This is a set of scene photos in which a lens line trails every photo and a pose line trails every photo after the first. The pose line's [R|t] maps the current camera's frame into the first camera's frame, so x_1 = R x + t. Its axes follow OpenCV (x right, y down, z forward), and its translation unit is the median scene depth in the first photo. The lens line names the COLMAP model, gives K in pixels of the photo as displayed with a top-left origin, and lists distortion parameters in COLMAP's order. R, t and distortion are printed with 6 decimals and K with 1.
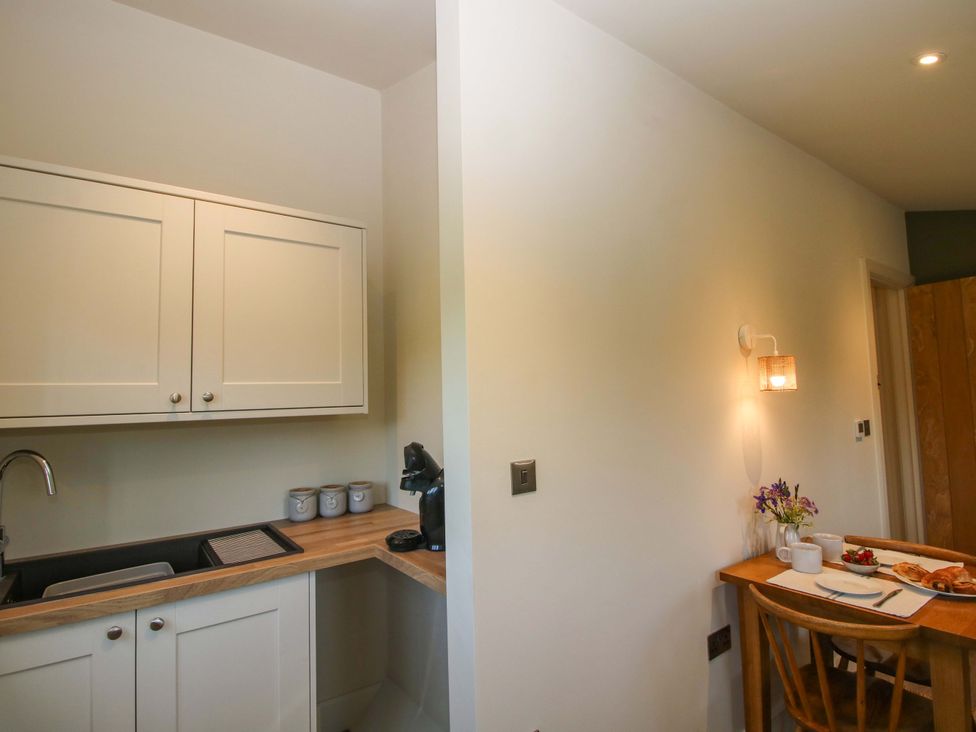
lens RADIAL K [[508.7, 0, 486.9], [0, 508.7, 367.7], [0, 0, 1]] dist [0.000525, -0.014301]
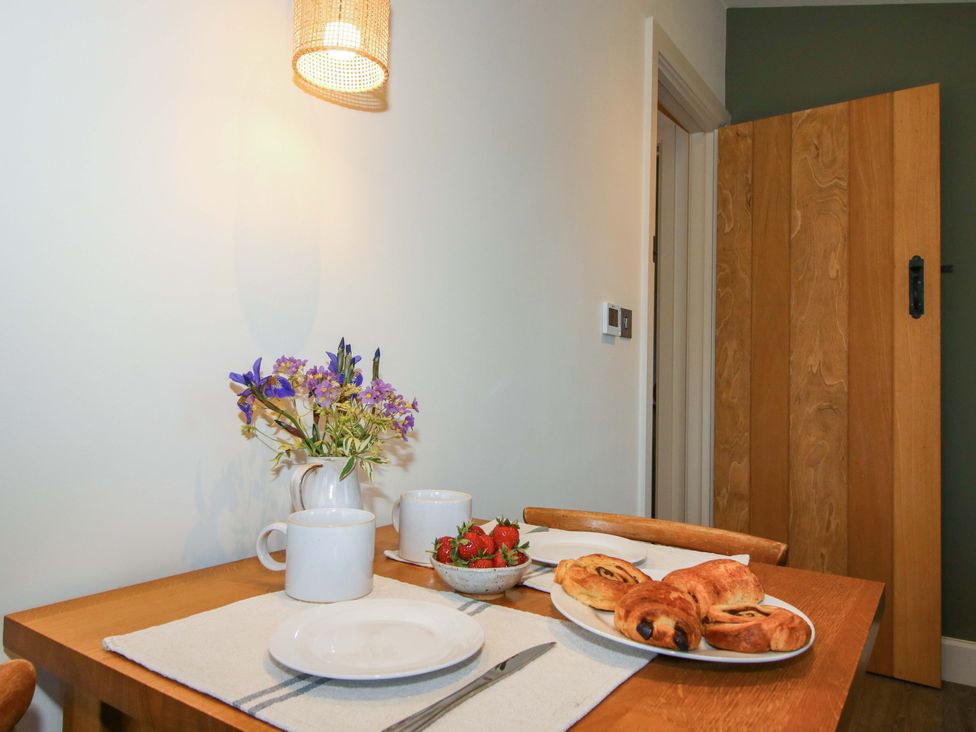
lens RADIAL K [[691.7, 0, 481.0], [0, 691.7, 369.2], [0, 0, 1]] dist [0.005100, -0.001188]
pose [[0.937826, 0.056905, 0.342411, 0.503163], [-0.070499, 0.997136, 0.027375, 0.218224], [-0.339872, -0.049813, 0.939152, 0.512784]]
